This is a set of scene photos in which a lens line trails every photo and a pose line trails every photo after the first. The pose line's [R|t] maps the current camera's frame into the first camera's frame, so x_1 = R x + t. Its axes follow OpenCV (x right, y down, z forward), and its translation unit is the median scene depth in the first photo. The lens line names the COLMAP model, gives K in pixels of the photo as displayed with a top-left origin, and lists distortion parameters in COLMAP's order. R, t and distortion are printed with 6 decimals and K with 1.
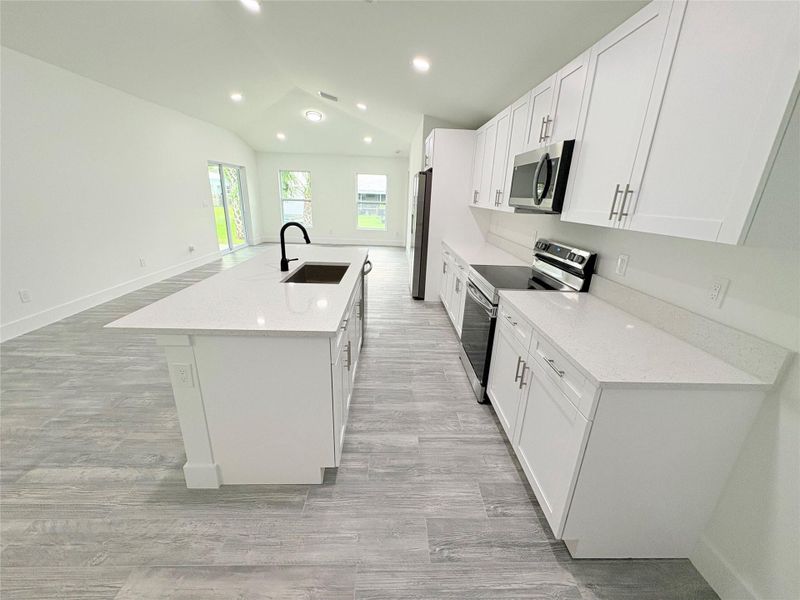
lens RADIAL K [[319.3, 0, 400.0], [0, 319.3, 300.0], [0, 0, 1]] dist [0.000657, 0.000063]
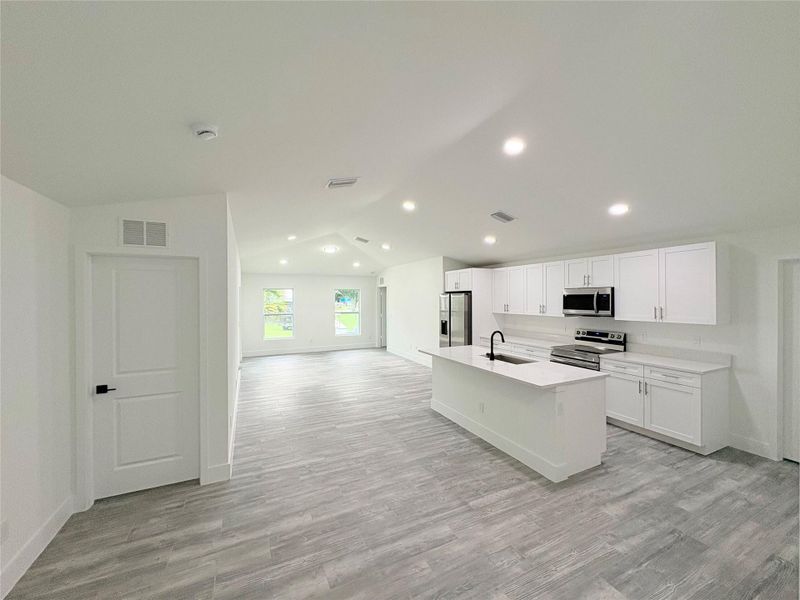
lens RADIAL K [[319.3, 0, 400.0], [0, 319.3, 300.0], [0, 0, 1]] dist [0.000657, 0.000063]
pose [[0.914173, -0.043360, 0.402998, -1.682592], [0.163464, 0.949260, -0.268674, -0.025074], [-0.370900, 0.311490, 0.874875, -0.420311]]
